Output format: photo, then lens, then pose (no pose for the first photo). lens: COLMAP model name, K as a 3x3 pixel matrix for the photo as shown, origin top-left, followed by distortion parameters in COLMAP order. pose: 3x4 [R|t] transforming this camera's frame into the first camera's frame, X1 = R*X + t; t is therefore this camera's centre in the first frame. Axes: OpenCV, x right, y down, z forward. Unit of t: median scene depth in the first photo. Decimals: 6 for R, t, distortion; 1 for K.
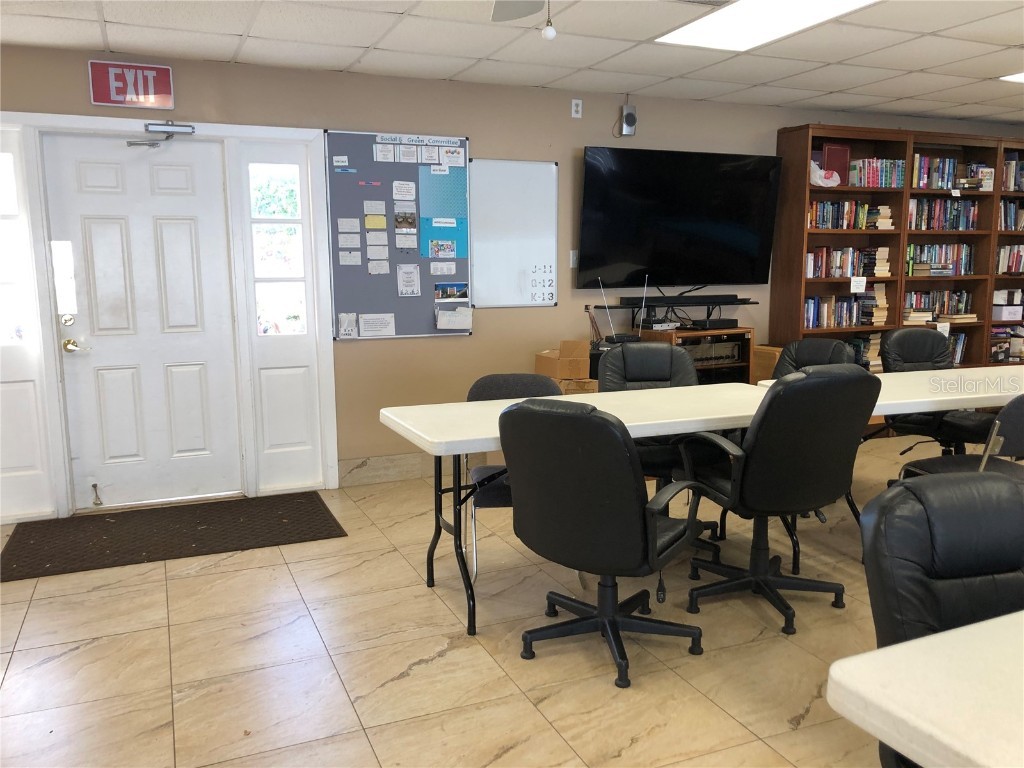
lens RADIAL K [[838.6, 0, 512.4], [0, 838.6, 385.4], [0, 0, 1]] dist [-0.015384, 0.009497]
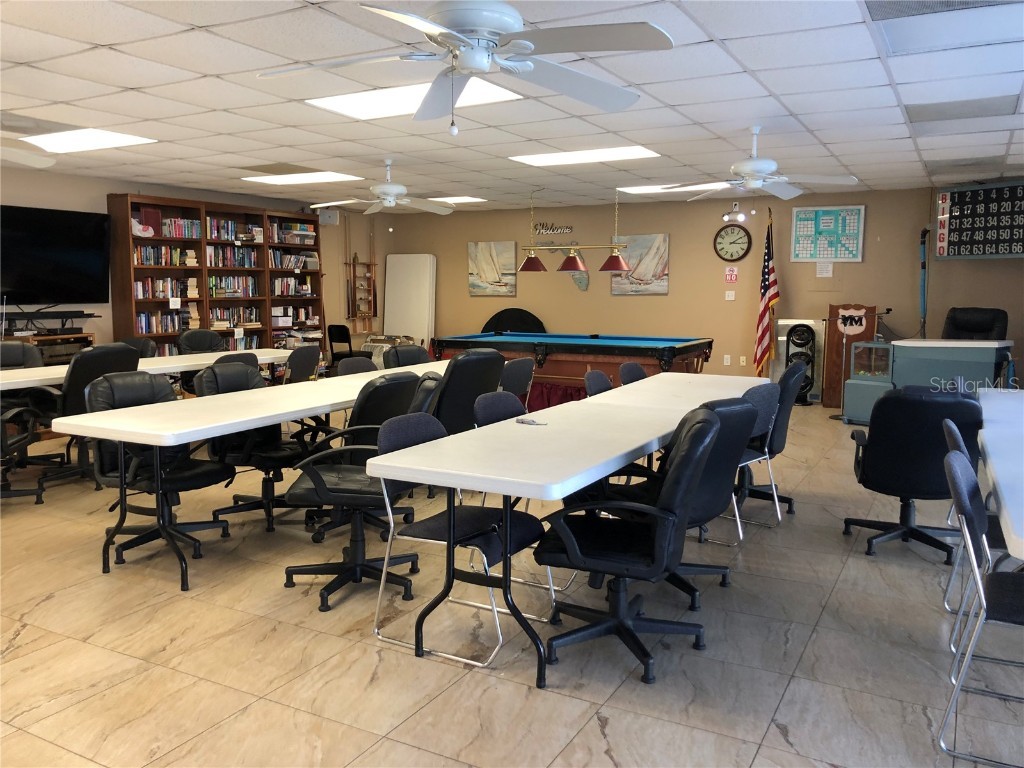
lens RADIAL K [[838.6, 0, 509.5], [0, 838.6, 380.3], [0, 0, 1]] dist [-0.015384, 0.009497]
pose [[0.786155, -0.059941, 0.615115, -0.036401], [0.080766, 0.996714, -0.006097, 0.069942], [-0.612729, 0.054474, 0.788413, -0.502933]]
